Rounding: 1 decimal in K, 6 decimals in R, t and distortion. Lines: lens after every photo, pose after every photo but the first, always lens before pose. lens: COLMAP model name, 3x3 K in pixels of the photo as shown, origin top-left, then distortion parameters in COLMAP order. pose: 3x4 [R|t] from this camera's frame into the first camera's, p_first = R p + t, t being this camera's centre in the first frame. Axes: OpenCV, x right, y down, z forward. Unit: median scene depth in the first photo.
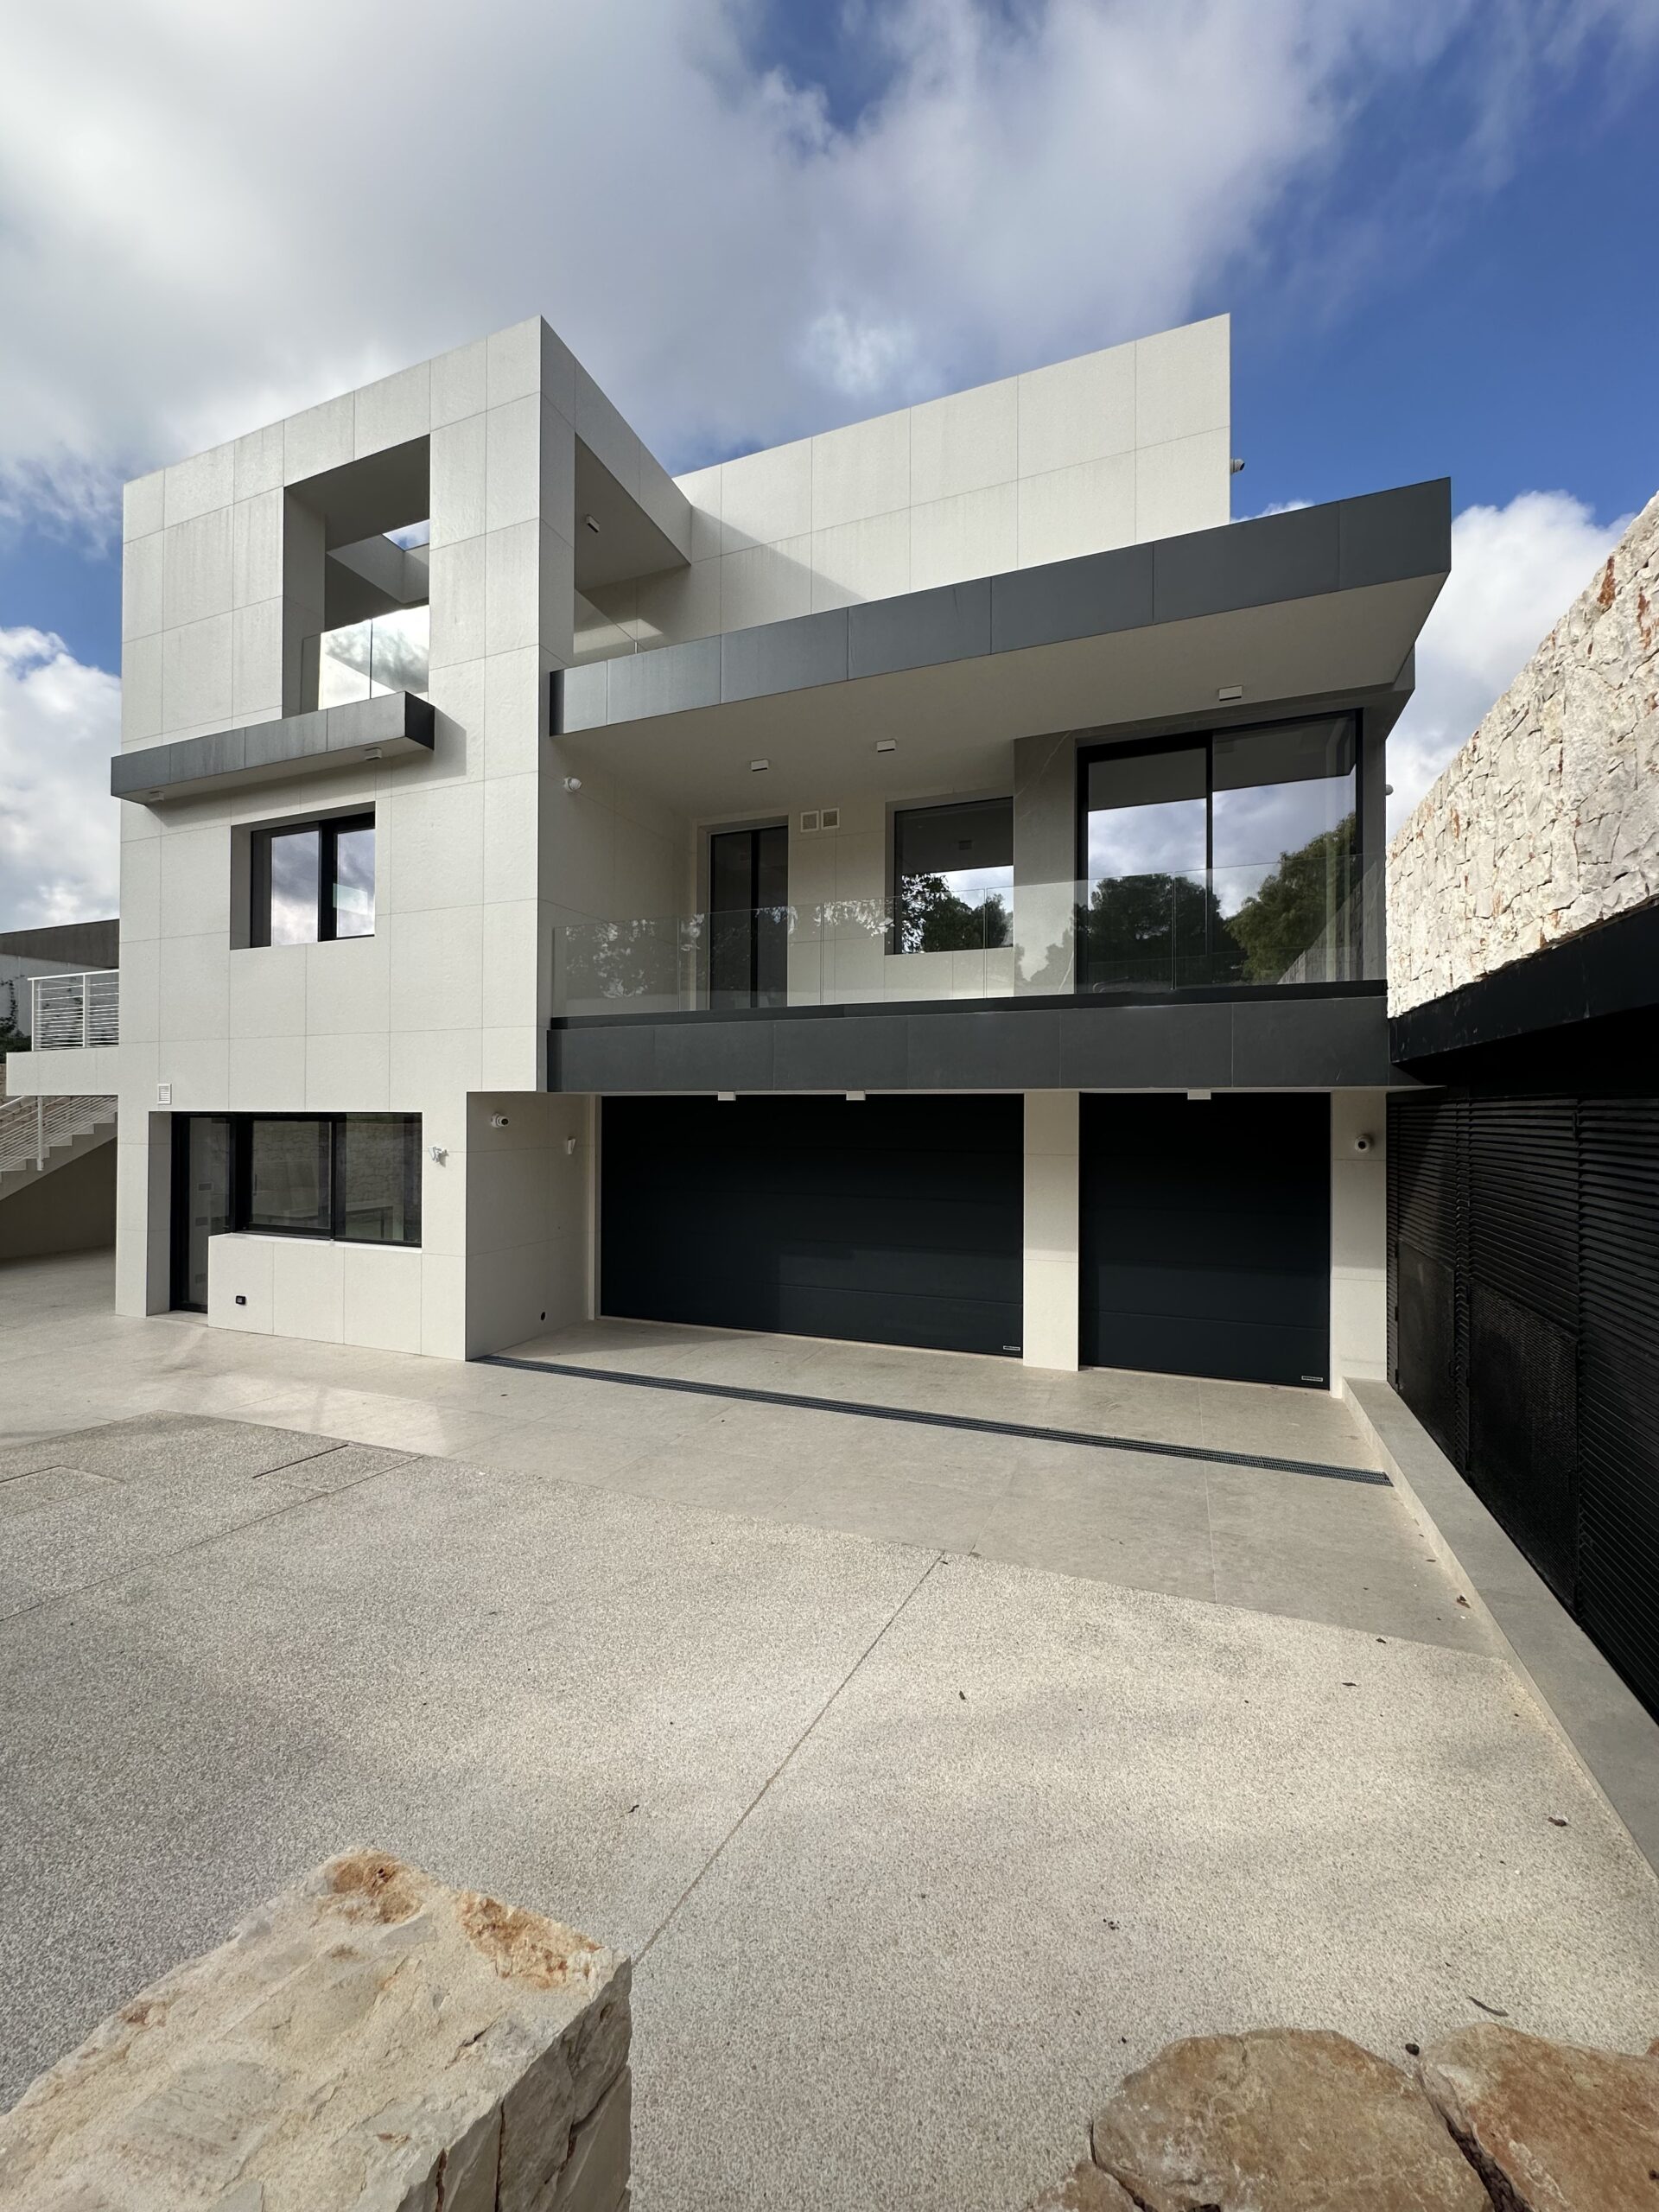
lens RADIAL K [[877.3, 0, 833.4], [0, 877.3, 1101.7], [0, 0, 1]] dist [-0.005484, 0.001607]
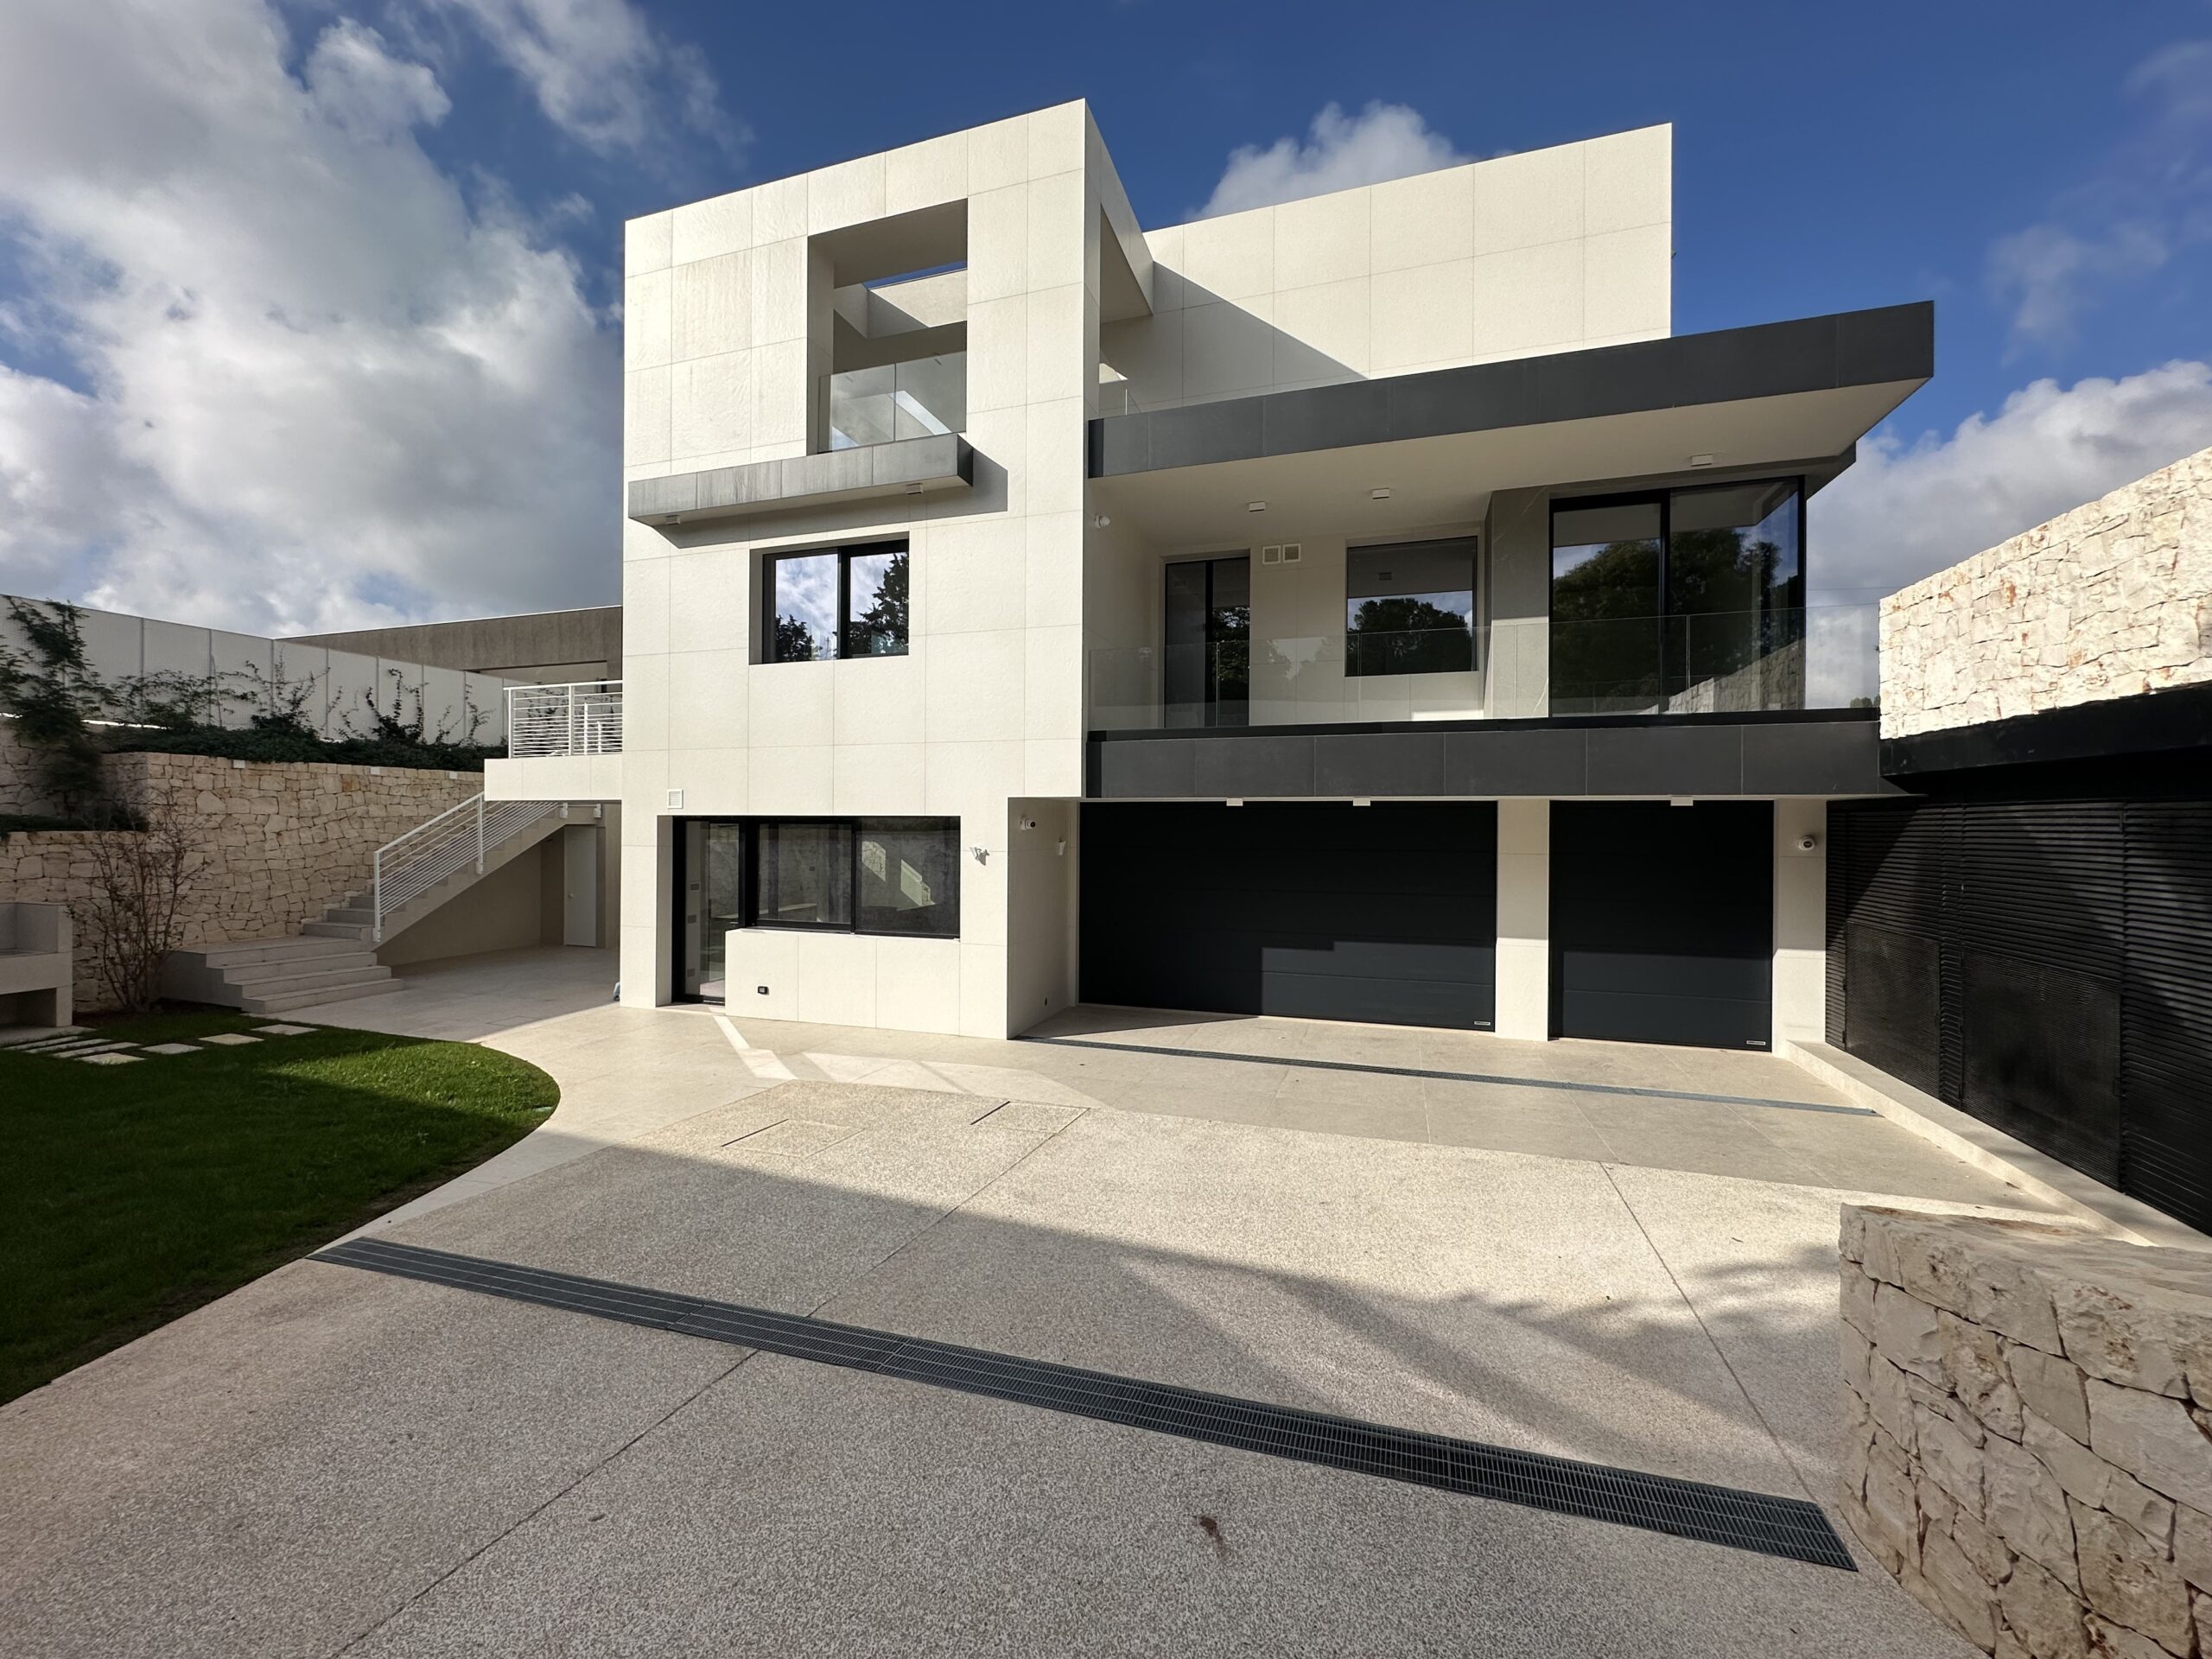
lens RADIAL K [[877.3, 0, 1110.2], [0, 877.3, 819.9], [0, 0, 1]] dist [-0.005484, 0.001607]
pose [[0.998440, 0.002554, 0.055775, -0.387292], [-0.002965, 0.999969, 0.007288, 0.009266], [-0.055754, -0.007442, 0.998417, -0.126810]]
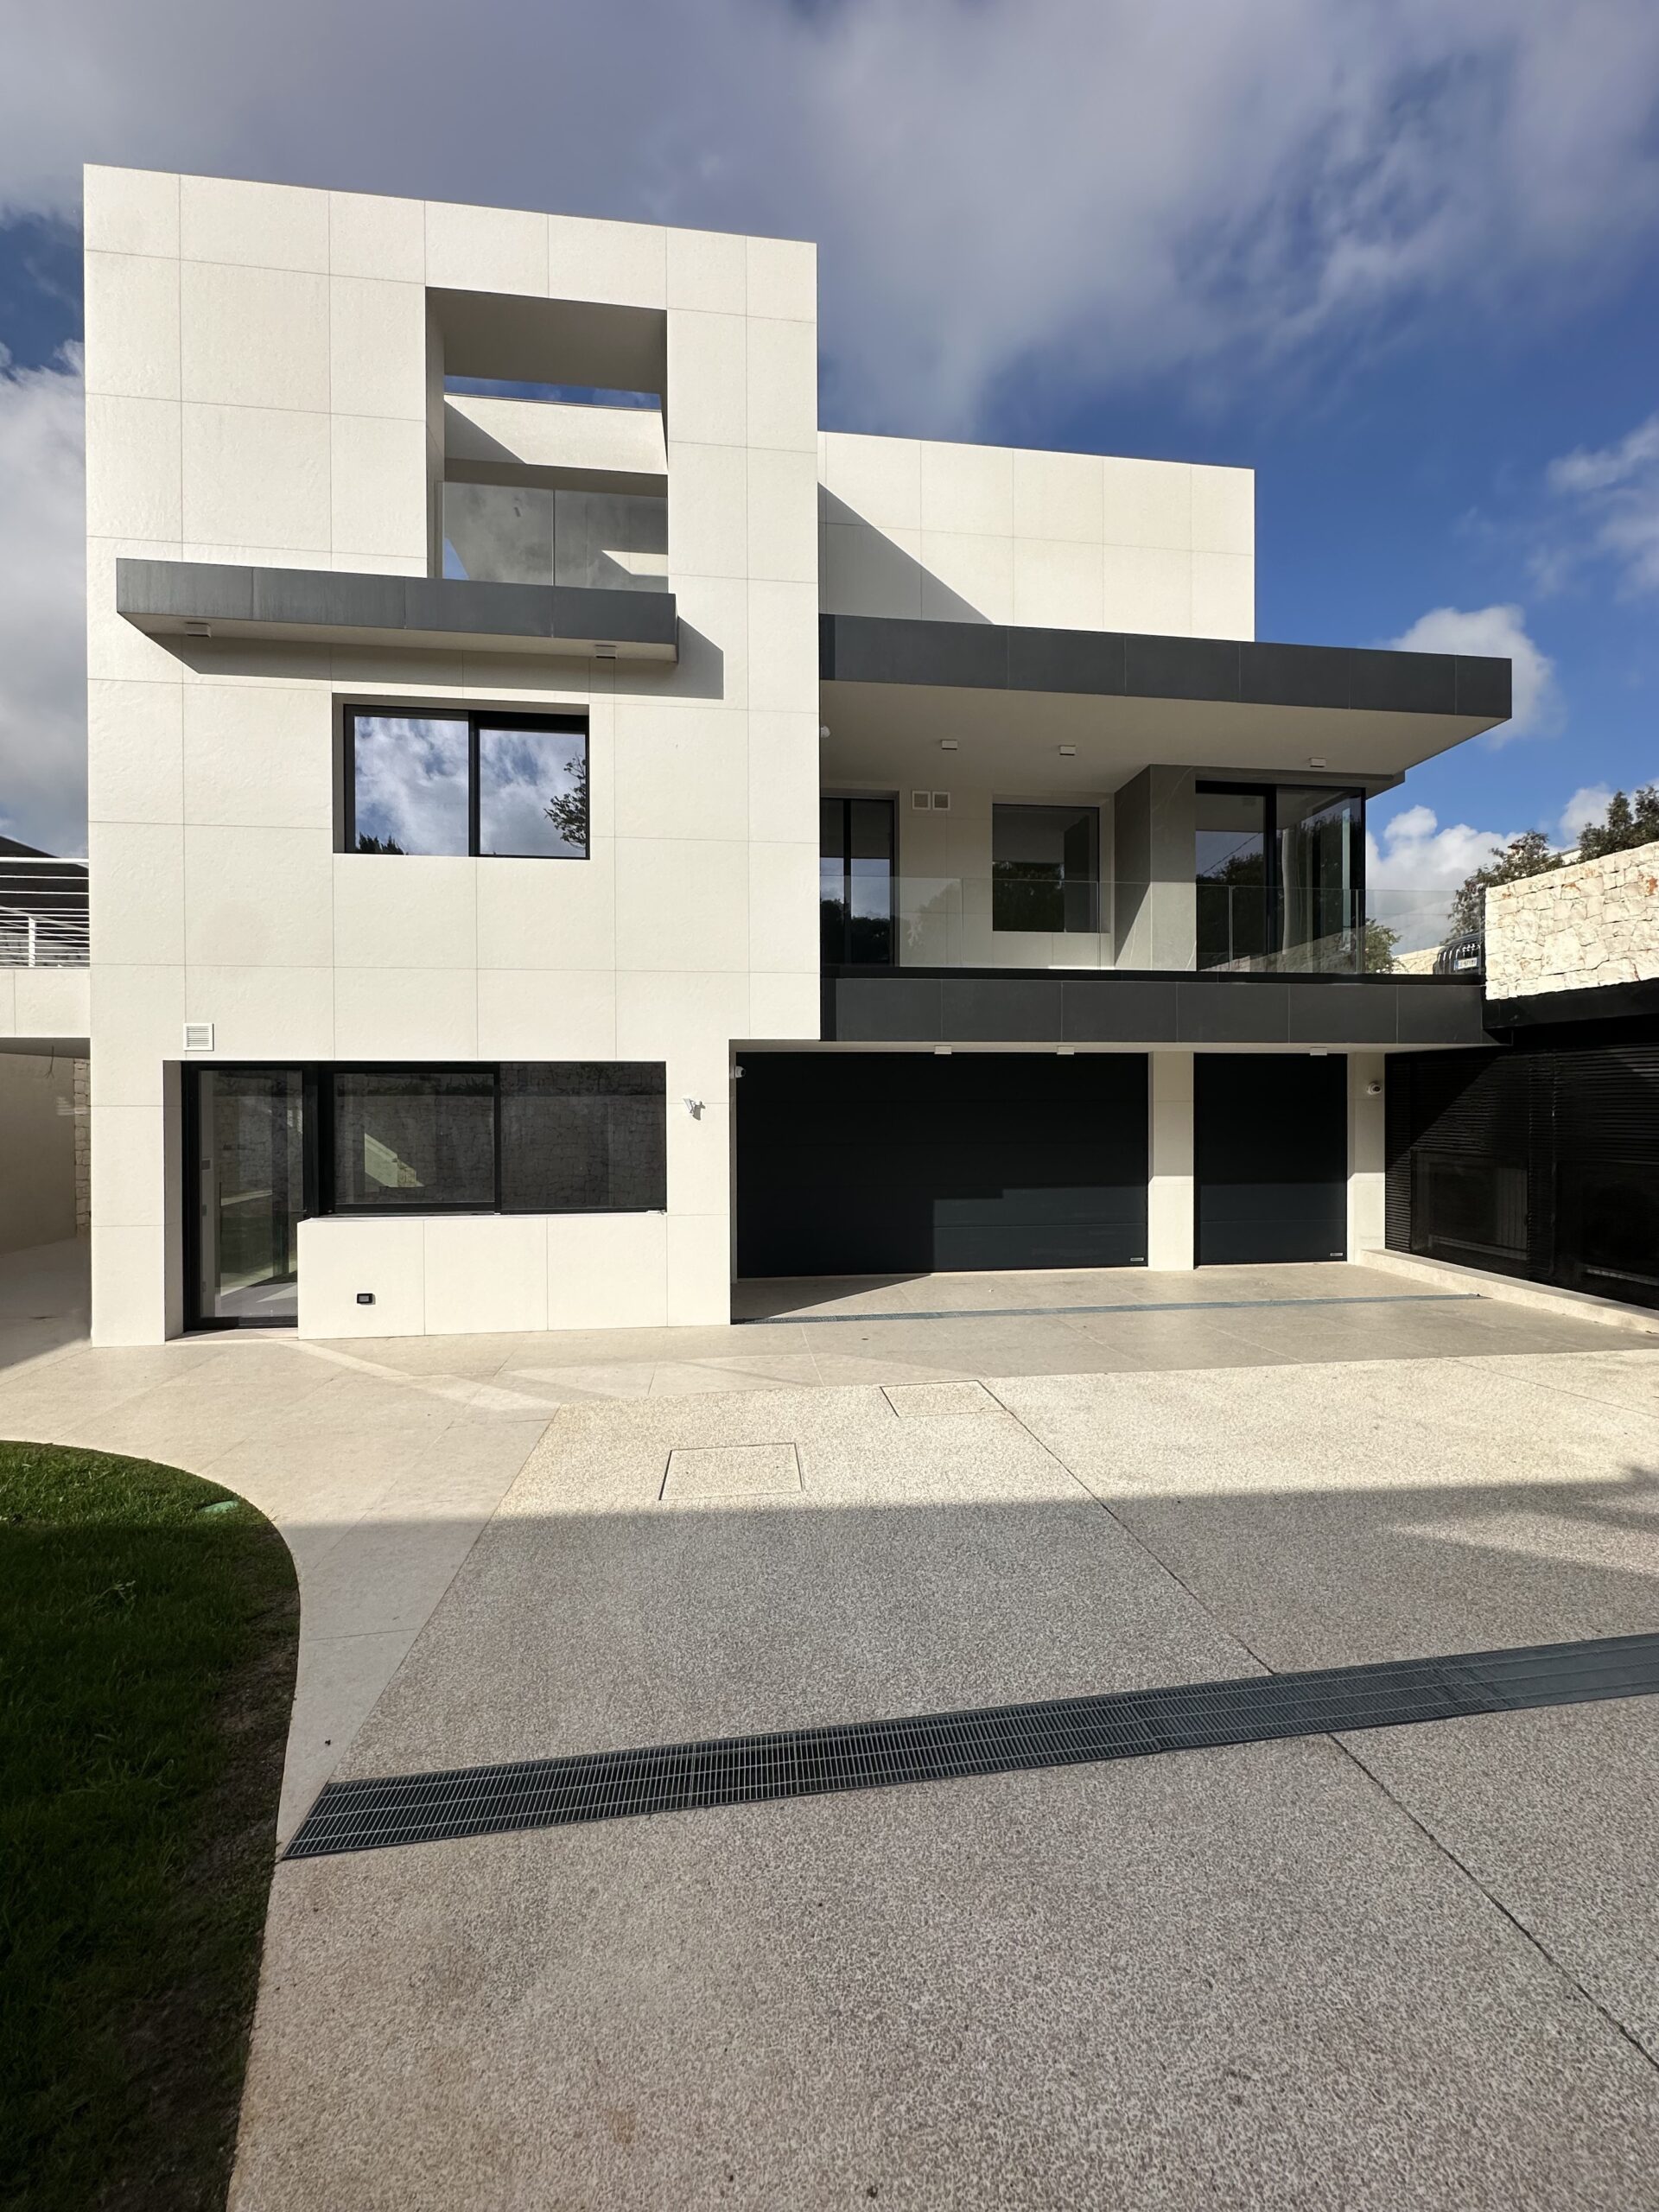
lens RADIAL K [[877.3, 0, 830.7], [0, 877.3, 1102.2], [0, 0, 1]] dist [-0.005484, 0.001607]
pose [[0.883321, -0.007584, 0.468707, -0.840953], [0.001431, 0.999908, 0.013483, 0.047975], [-0.468767, -0.011239, 0.883251, 0.128443]]
